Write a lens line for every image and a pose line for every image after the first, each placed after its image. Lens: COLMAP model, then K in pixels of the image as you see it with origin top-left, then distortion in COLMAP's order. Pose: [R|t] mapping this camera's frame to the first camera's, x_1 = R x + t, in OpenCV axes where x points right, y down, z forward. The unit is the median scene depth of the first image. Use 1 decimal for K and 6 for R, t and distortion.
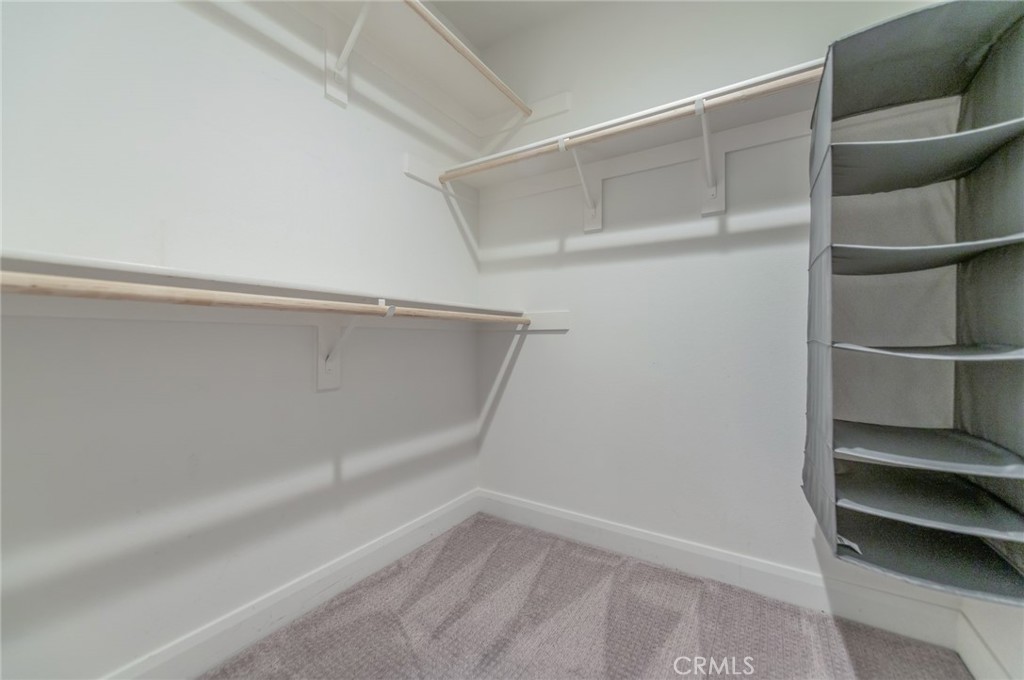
lens RADIAL K [[400.7, 0, 509.5], [0, 400.7, 342.9], [0, 0, 1]] dist [0.014445, -0.003782]
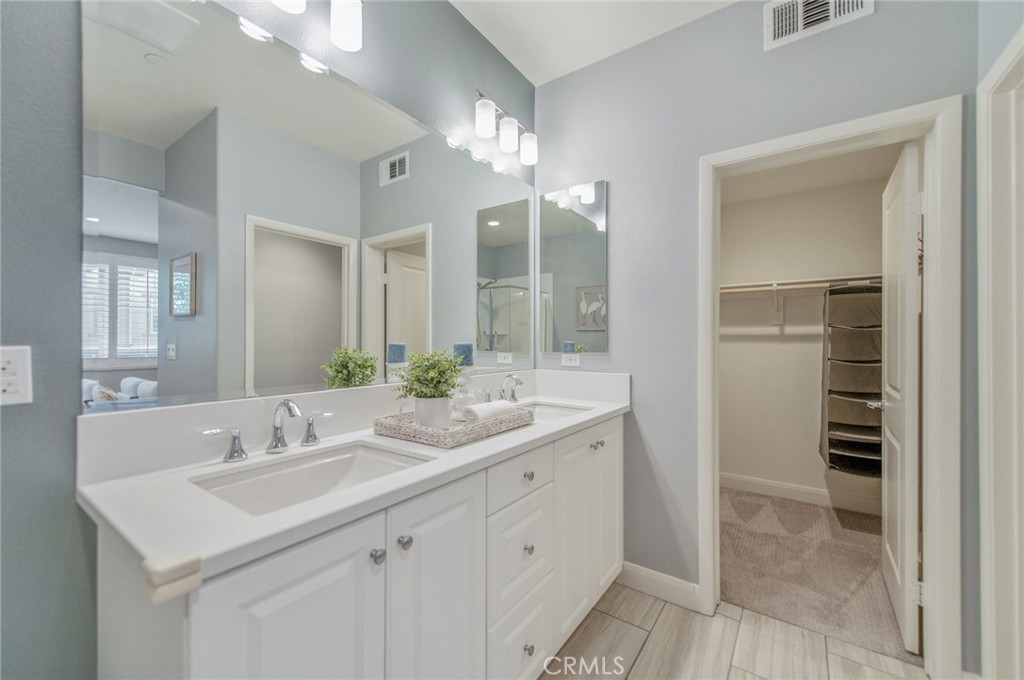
lens RADIAL K [[400.7, 0, 513.8], [0, 400.7, 343.6], [0, 0, 1]] dist [0.014445, -0.003782]
pose [[0.998910, 0.002875, -0.046585, -0.922035], [-0.002694, 0.999989, 0.003934, -0.264552], [0.046596, -0.003804, 0.998907, -1.400411]]
